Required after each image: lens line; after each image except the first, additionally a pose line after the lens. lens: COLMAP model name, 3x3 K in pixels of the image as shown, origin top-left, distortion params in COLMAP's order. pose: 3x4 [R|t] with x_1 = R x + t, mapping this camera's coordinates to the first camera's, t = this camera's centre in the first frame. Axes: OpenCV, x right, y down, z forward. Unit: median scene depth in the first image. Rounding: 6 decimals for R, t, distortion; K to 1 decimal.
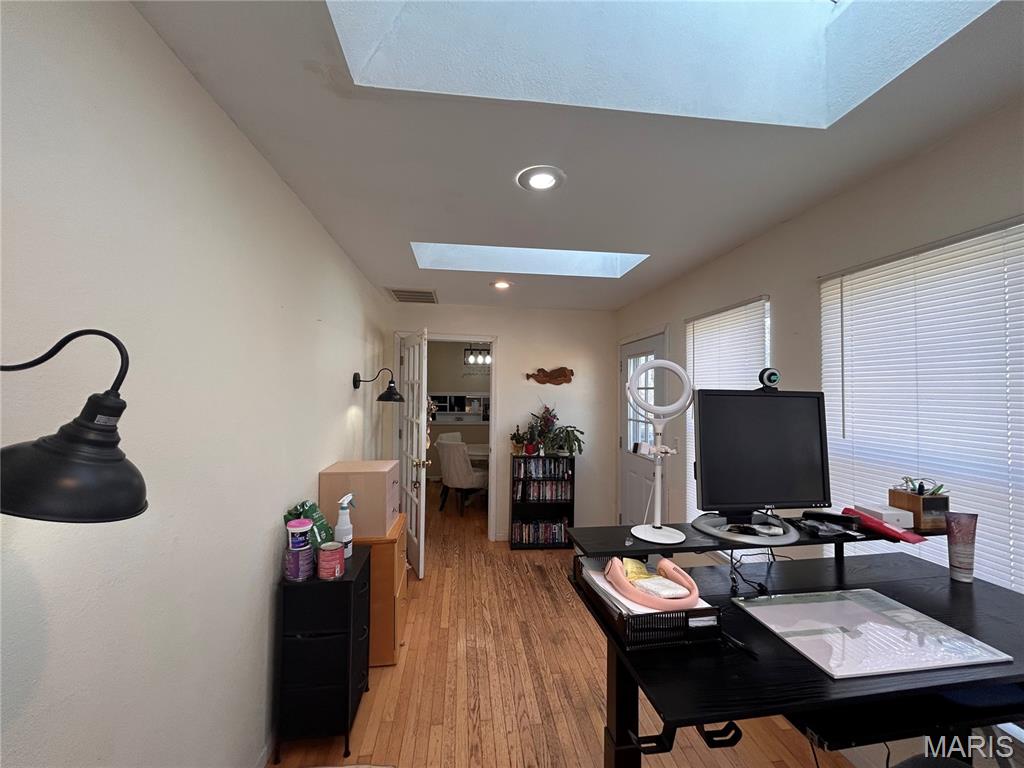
lens RADIAL K [[414.6, 0, 516.2], [0, 414.6, 384.4], [0, 0, 1]] dist [-0.002863, 0.000301]
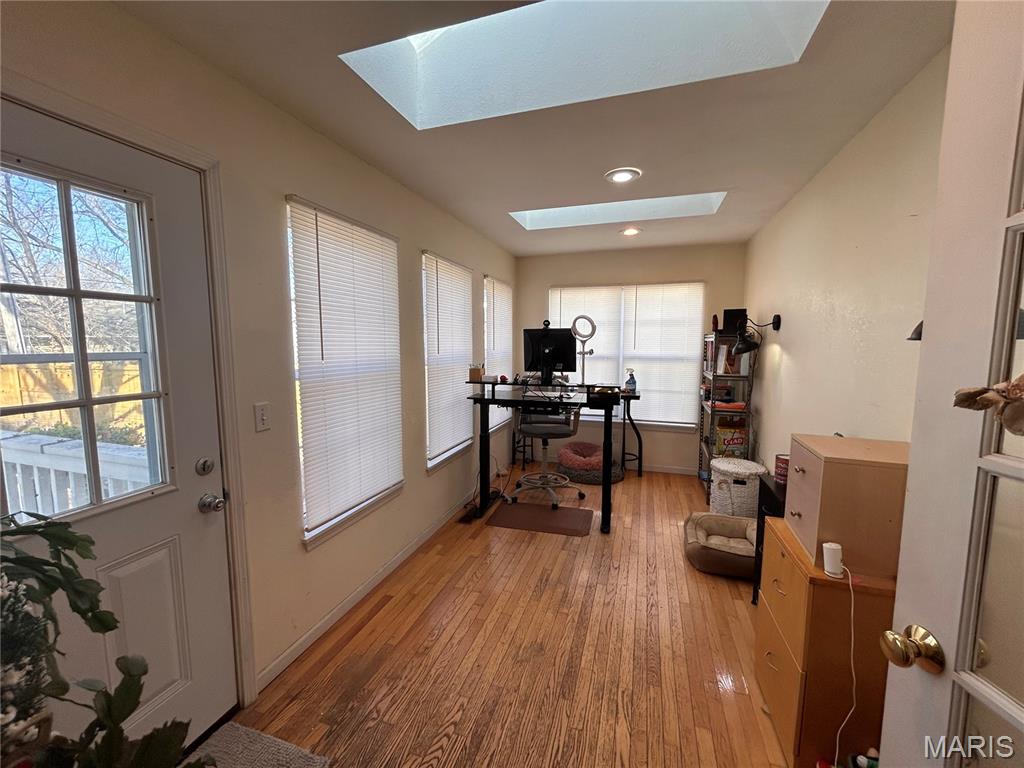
lens RADIAL K [[414.6, 0, 513.8], [0, 414.6, 385.6], [0, 0, 1]] dist [-0.002863, 0.000301]
pose [[-0.906077, -0.046383, 0.420562, -0.178538], [-0.010704, 0.996168, 0.086805, 0.077245], [-0.422977, 0.074151, -0.903102, 1.840160]]
